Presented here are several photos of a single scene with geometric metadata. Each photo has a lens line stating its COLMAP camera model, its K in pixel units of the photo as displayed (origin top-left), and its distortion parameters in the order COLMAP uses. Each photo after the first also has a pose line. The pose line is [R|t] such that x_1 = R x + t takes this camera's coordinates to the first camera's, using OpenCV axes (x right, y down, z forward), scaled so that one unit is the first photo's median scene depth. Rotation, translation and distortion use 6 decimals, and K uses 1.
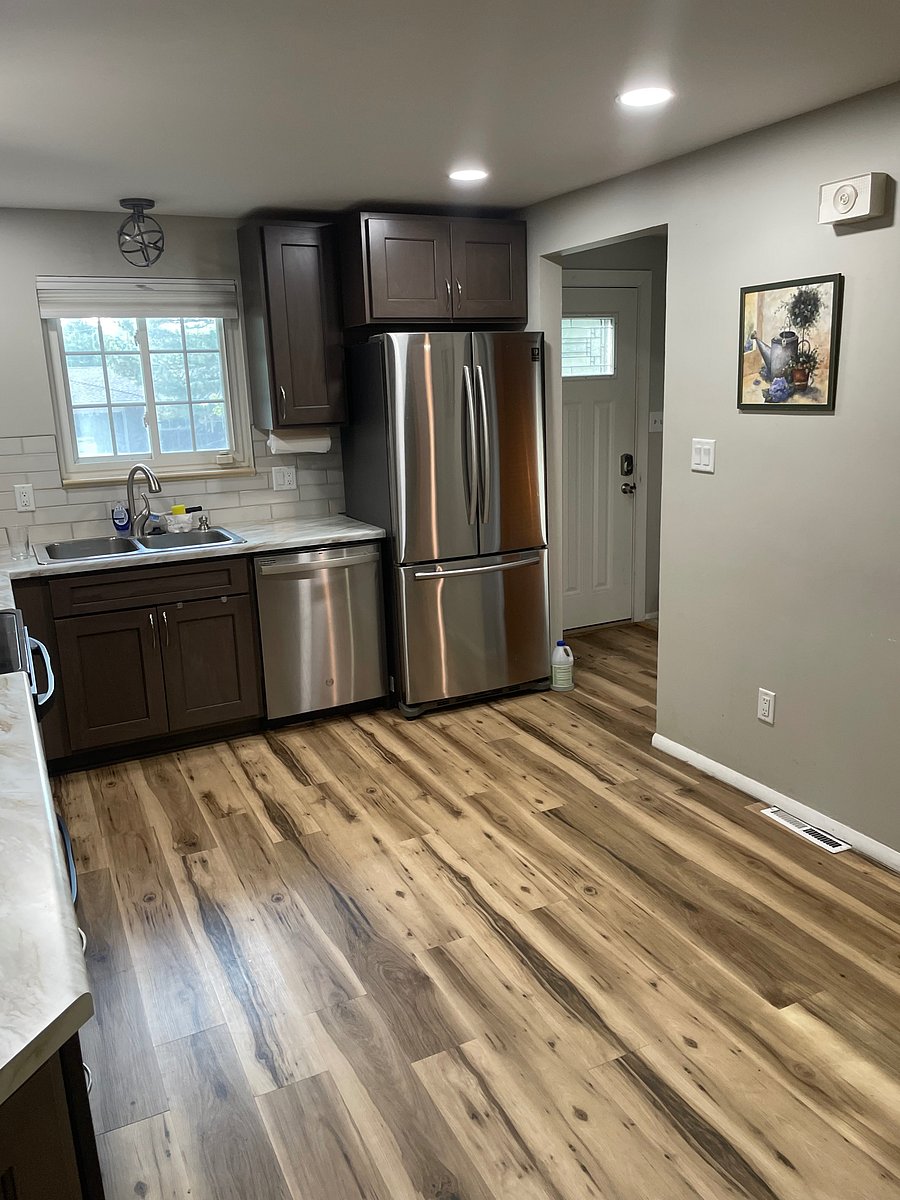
lens RADIAL K [[914.1, 0, 450.1], [0, 914.1, 580.6], [0, 0, 1]] dist [0.102680, -0.137136]
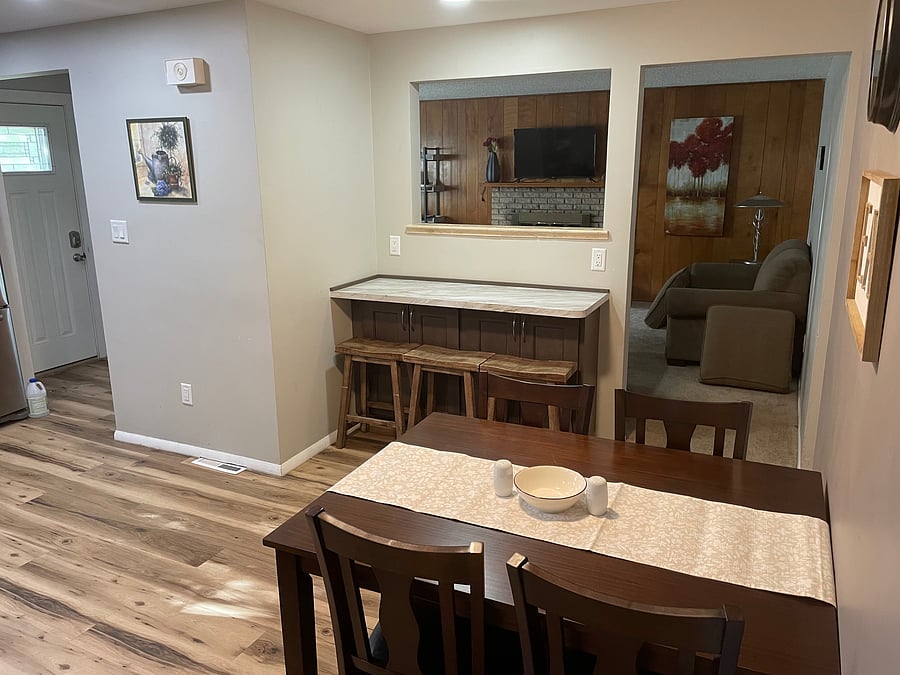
lens RADIAL K [[685.6, 0, 453.6], [0, 685.6, 331.4], [0, 0, 1]] dist [0.102680, -0.137136]
pose [[0.794463, -0.119265, 0.595487, 0.021233], [0.112082, 0.992478, 0.049242, 0.027040], [-0.596881, 0.027622, 0.801854, -0.204388]]
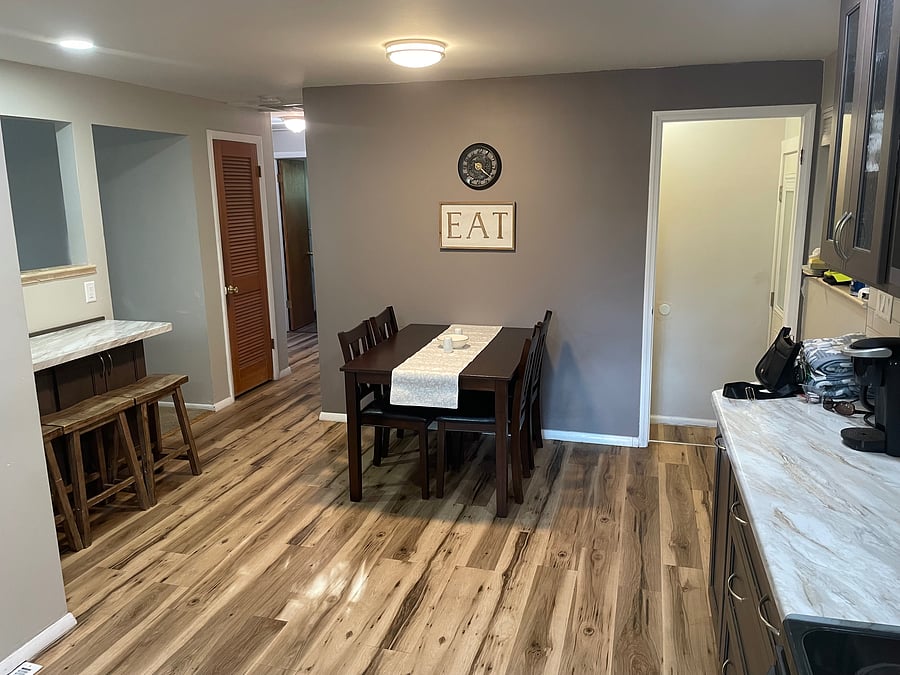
lens RADIAL K [[685.6, 0, 453.6], [0, 685.6, 331.4], [0, 0, 1]] dist [0.102680, -0.137136]
pose [[-0.742226, -0.086743, 0.664512, -0.447076], [0.184719, 0.926693, 0.327289, -0.246276], [-0.644189, 0.365671, -0.671793, 1.074723]]
